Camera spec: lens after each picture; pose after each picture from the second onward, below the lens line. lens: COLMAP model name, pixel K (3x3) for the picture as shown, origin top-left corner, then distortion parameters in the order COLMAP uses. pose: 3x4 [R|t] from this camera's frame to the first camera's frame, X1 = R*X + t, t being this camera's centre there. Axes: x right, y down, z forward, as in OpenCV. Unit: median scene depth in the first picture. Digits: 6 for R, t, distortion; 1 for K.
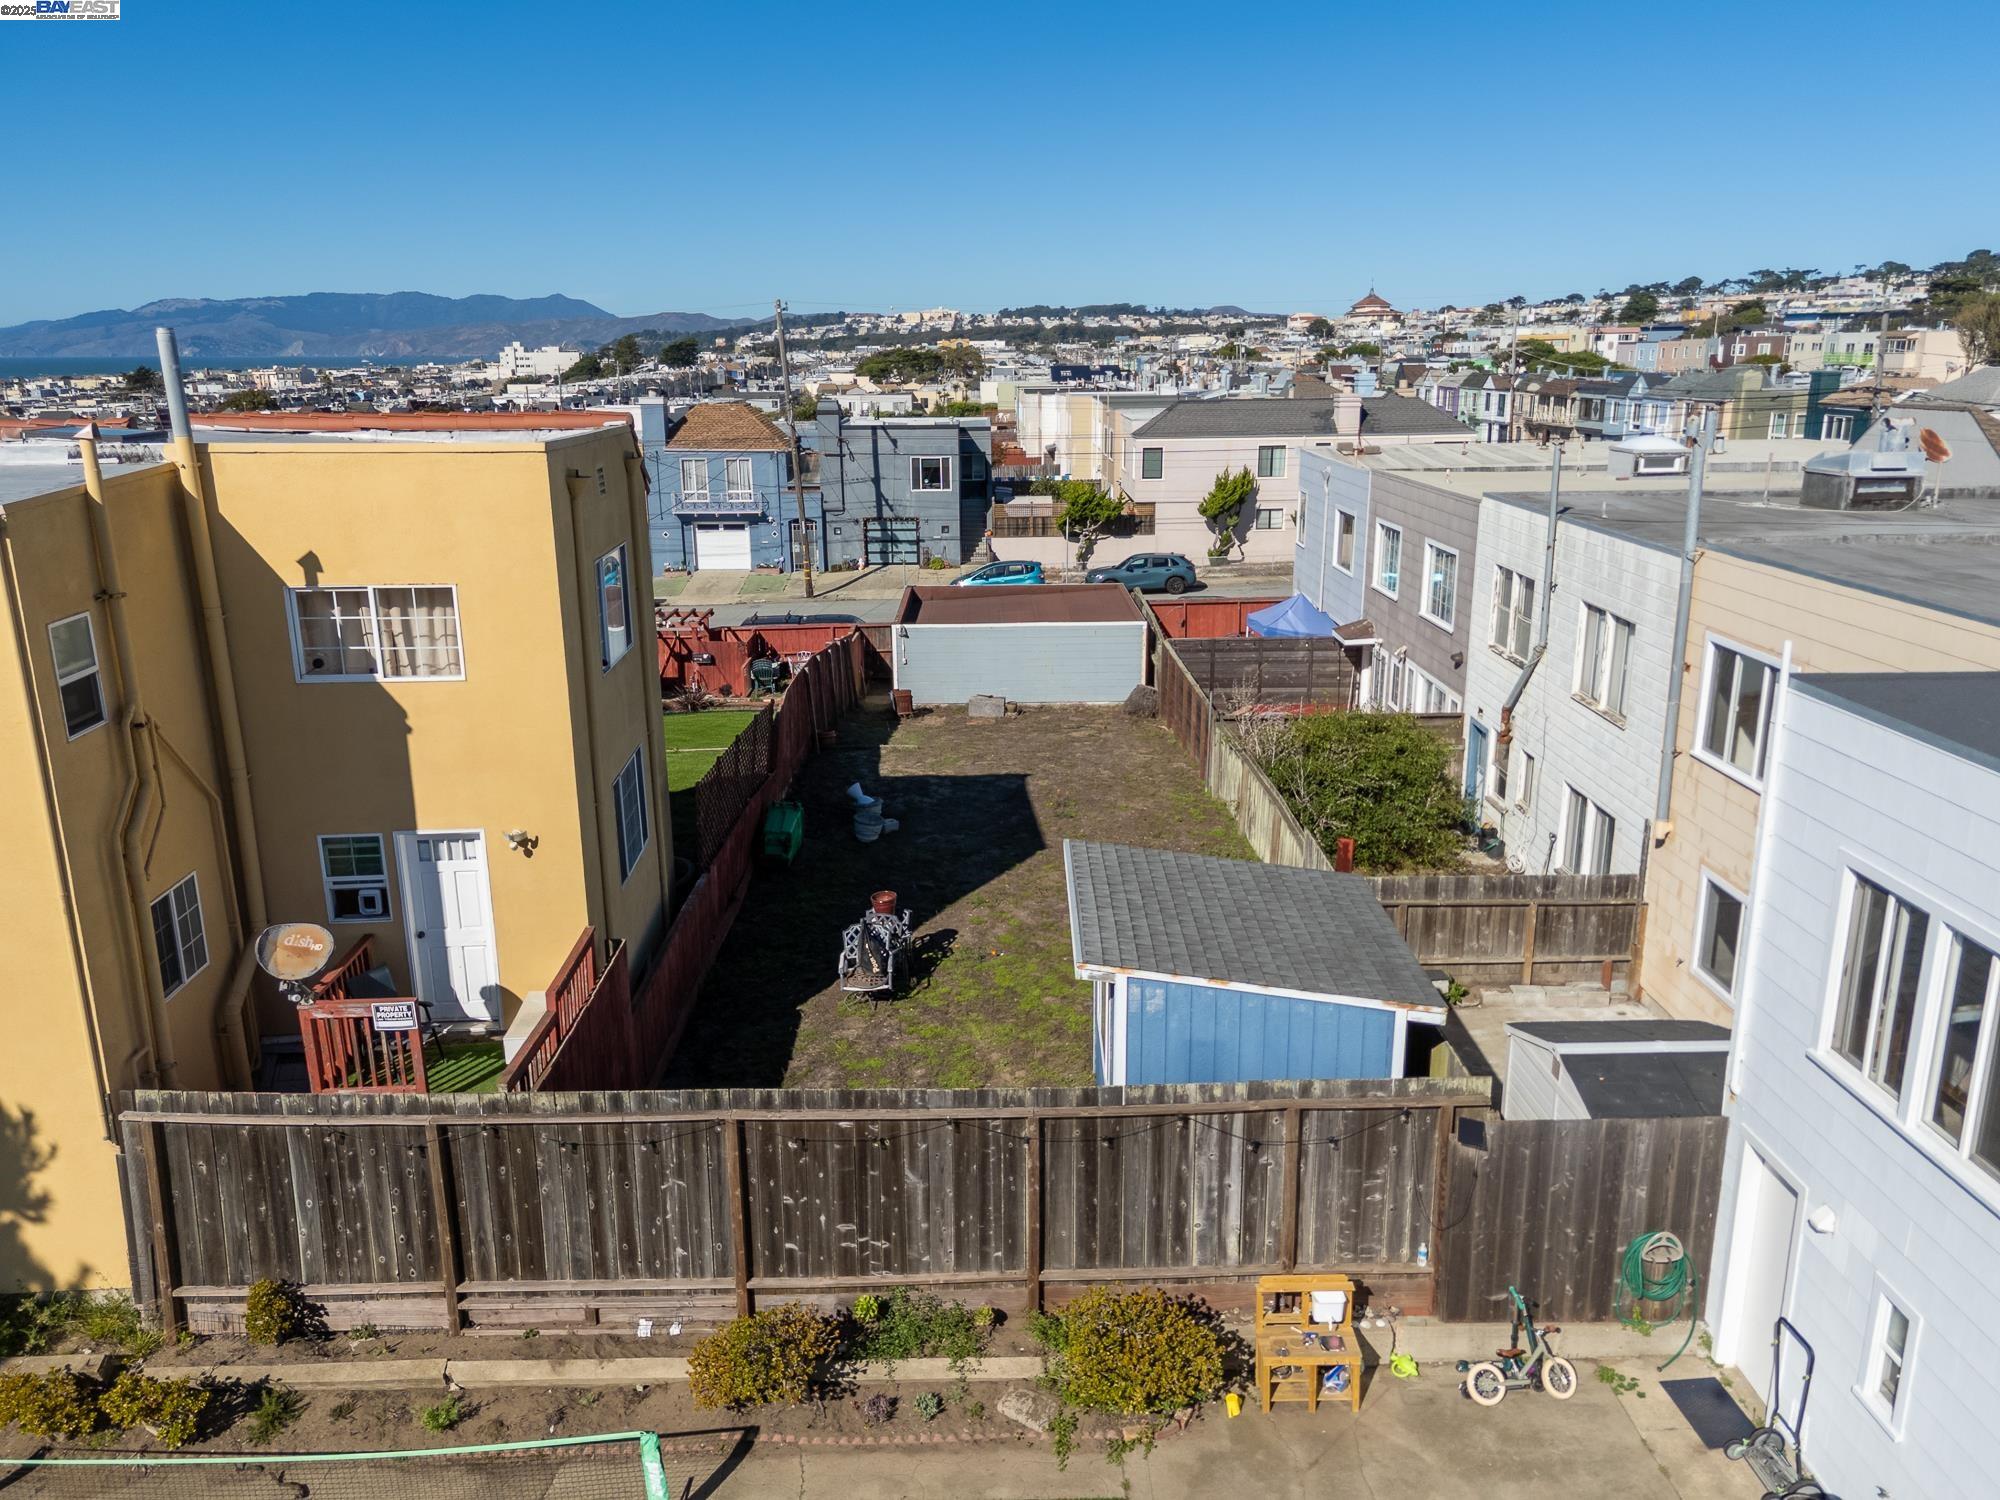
lens RADIAL K [[1472.2, 0, 1007.6], [0, 1472.2, 759.9], [0, 0, 1]] dist [0.068385, -0.060841]
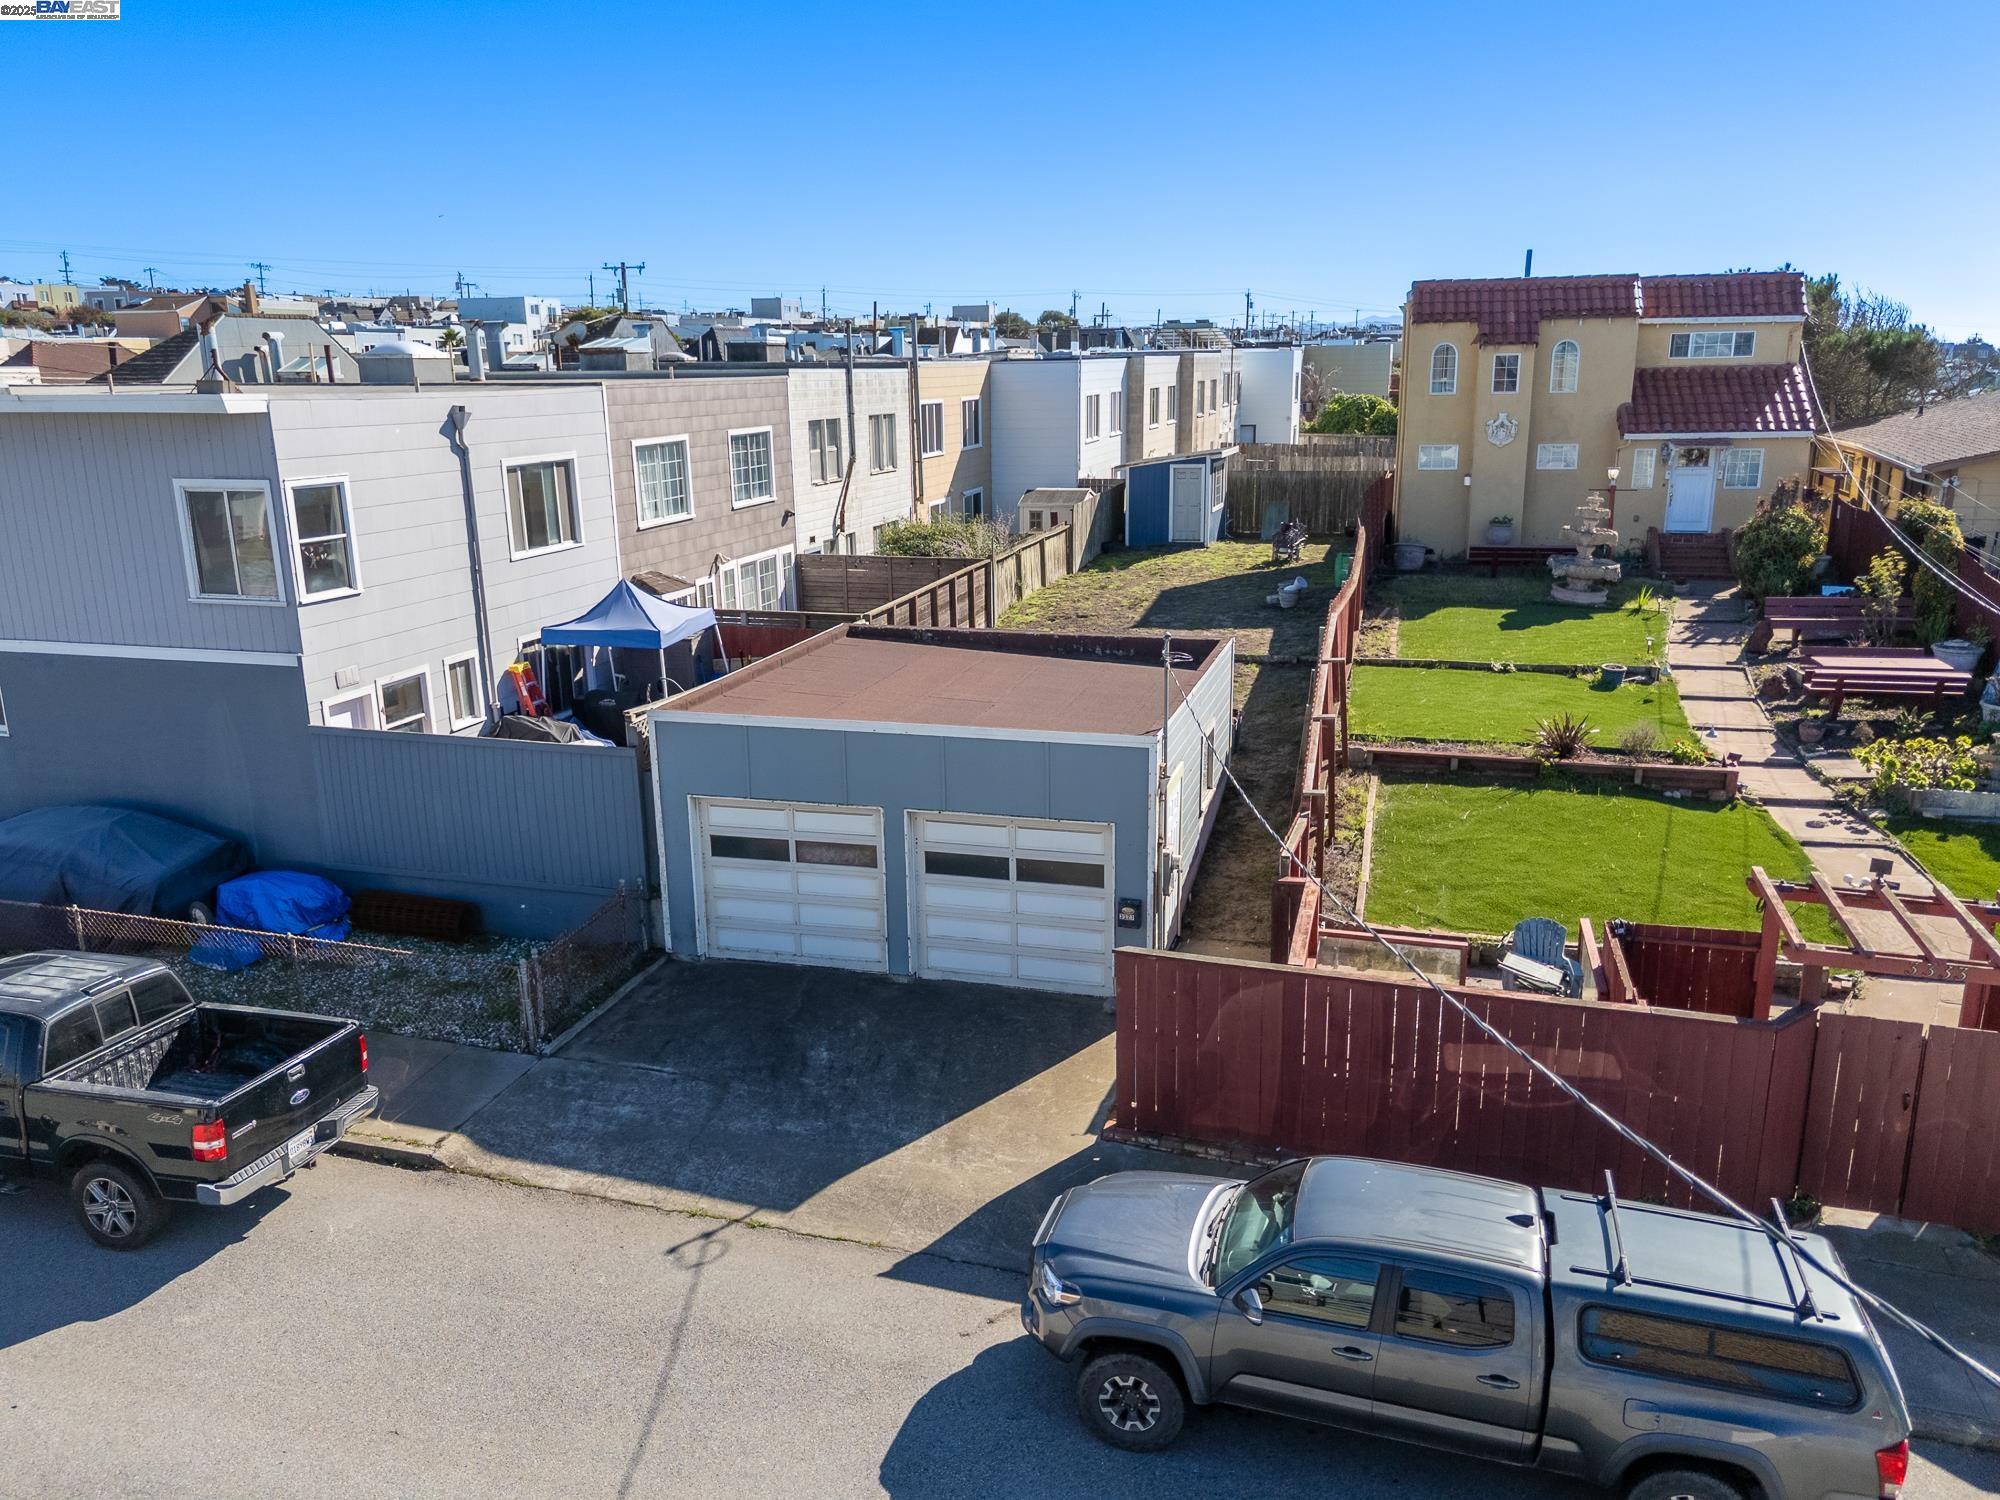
lens RADIAL K [[1472.2, 0, 1002.9], [0, 1472.2, 757.7], [0, 0, 1]] dist [0.068385, -0.060841]
pose [[-0.955754, -0.055084, 0.288964, -0.211327], [0.099104, 0.864592, 0.492604, -0.455236], [-0.276970, 0.499446, -0.820878, 1.970135]]
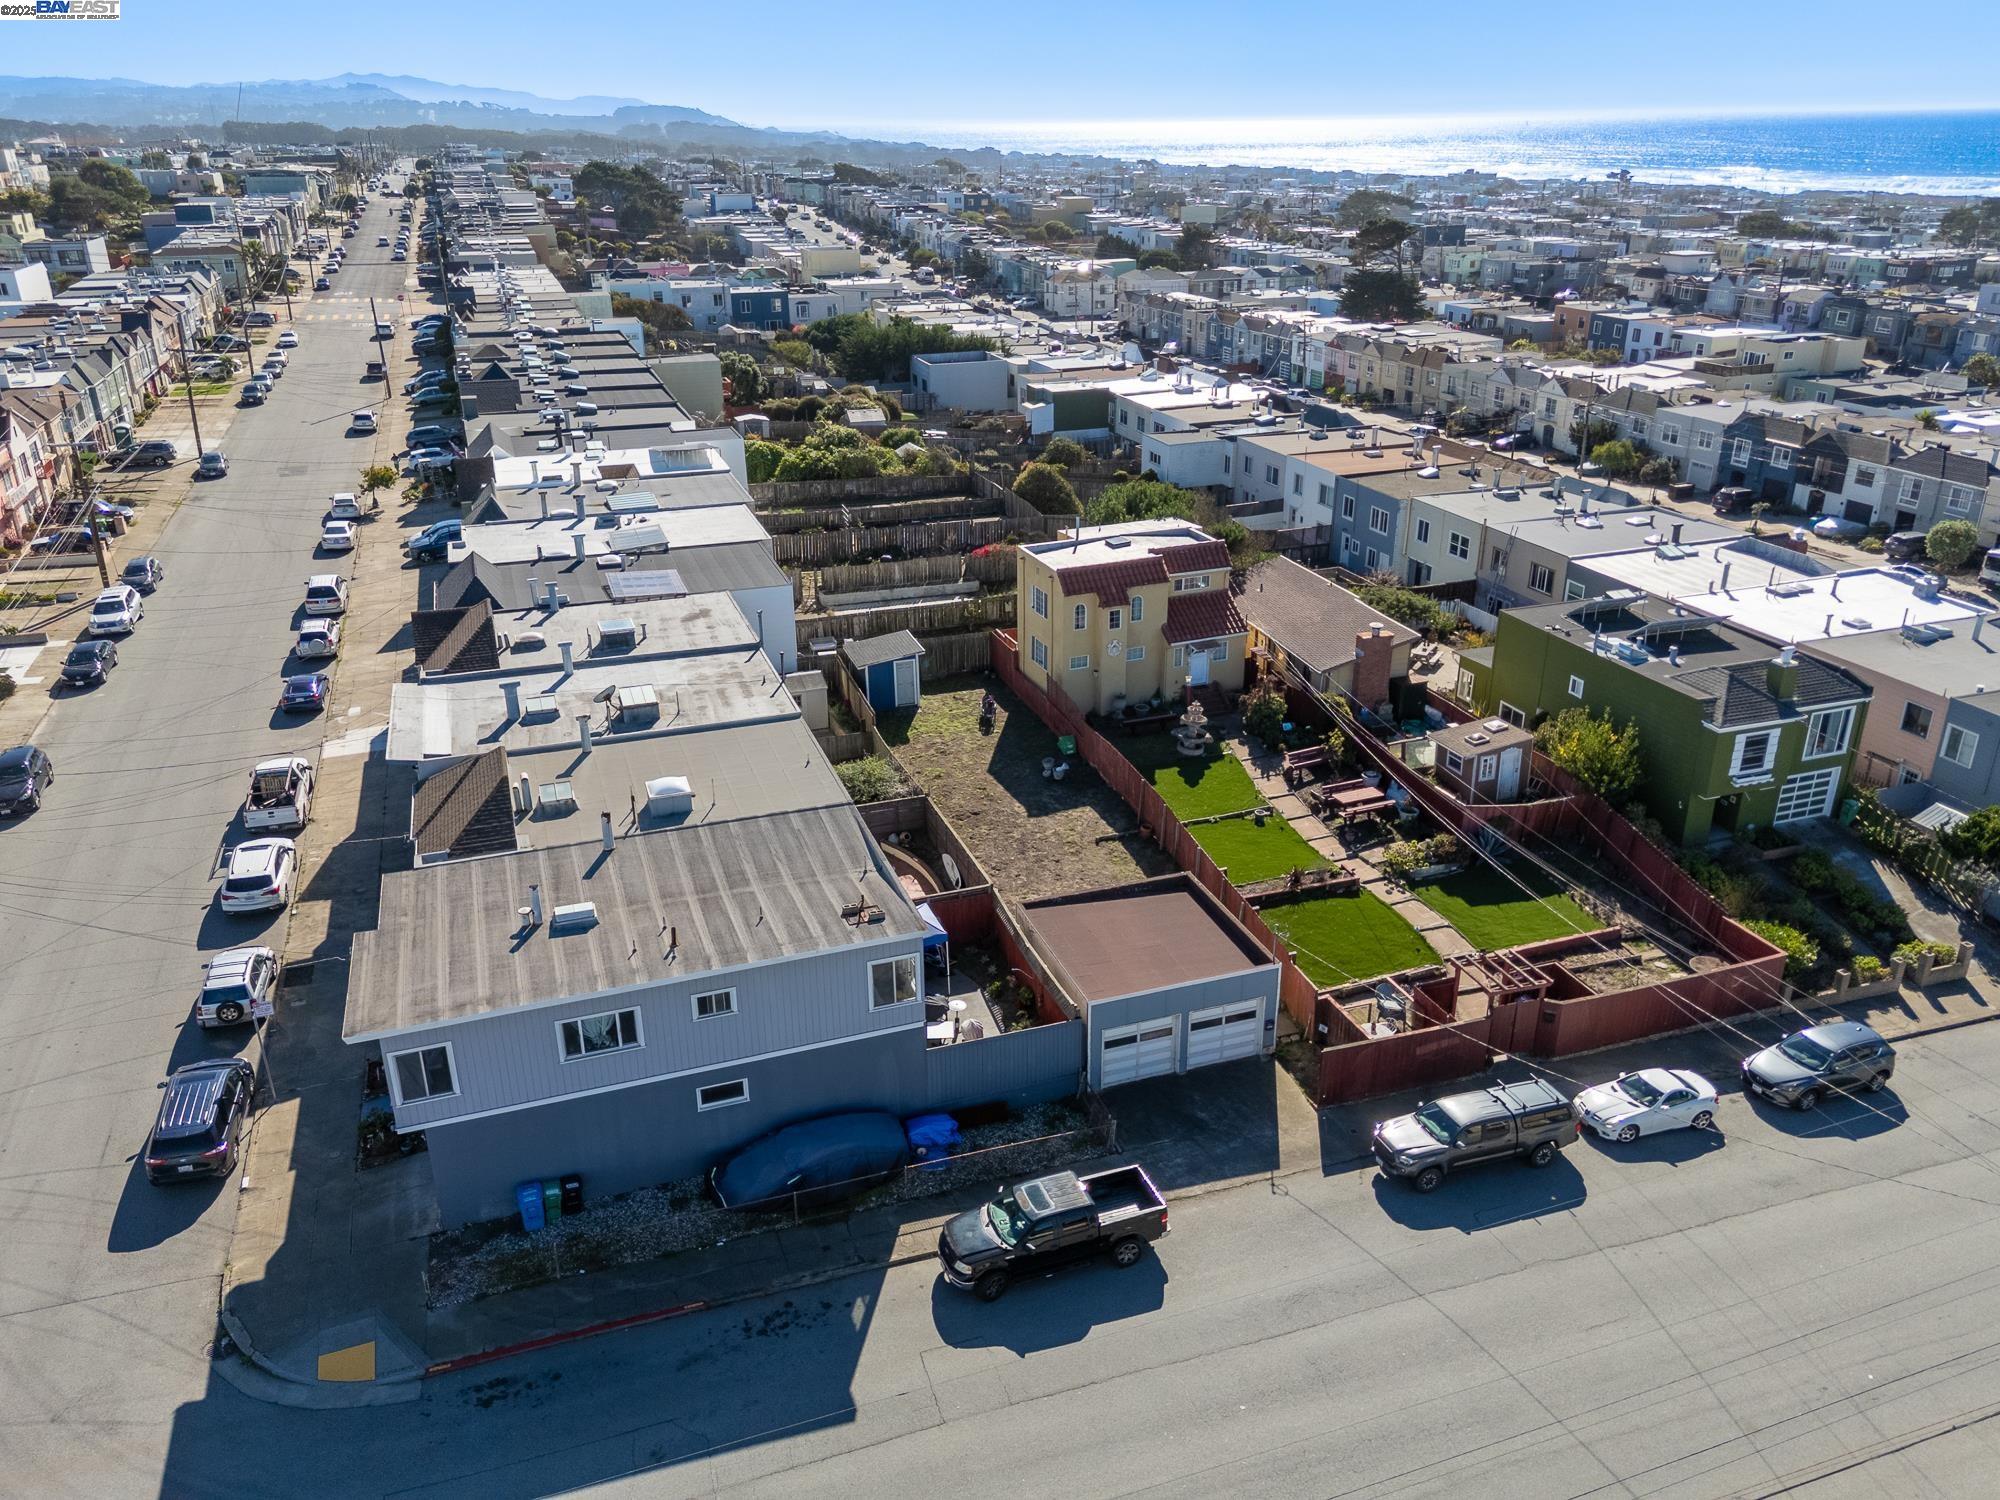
lens RADIAL K [[1472.2, 0, 1005.0], [0, 1472.2, 758.8], [0, 0, 1]] dist [0.068385, -0.060841]
pose [[-0.949499, 0.138815, -0.281393, 0.583318], [-0.068598, 0.783281, 0.617871, -1.288814], [0.306179, 0.605971, -0.734203, 2.406648]]
